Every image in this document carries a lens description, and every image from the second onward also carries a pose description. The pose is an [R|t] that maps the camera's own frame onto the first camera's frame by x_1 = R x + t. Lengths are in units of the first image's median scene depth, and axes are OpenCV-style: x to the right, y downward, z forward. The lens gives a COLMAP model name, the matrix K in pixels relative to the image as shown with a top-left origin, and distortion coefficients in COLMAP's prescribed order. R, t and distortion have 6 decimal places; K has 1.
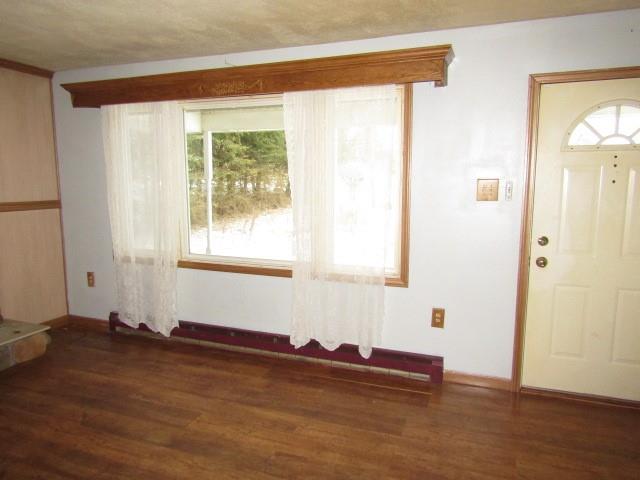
lens RADIAL K [[446.8, 0, 319.1], [0, 446.8, 247.4], [0, 0, 1]] dist [-0.027315, 0.003088]
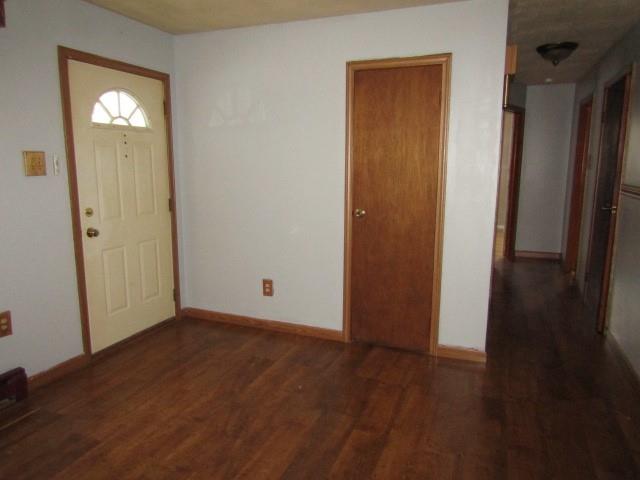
lens RADIAL K [[459.9, 0, 317.7], [0, 459.9, 239.2], [0, 0, 1]] dist [-0.001509, 0.002072]
pose [[0.026820, -0.169414, 0.985180, -0.591004], [0.132206, 0.977479, 0.164490, -0.061447], [-0.990859, 0.125835, 0.048613, 0.435532]]
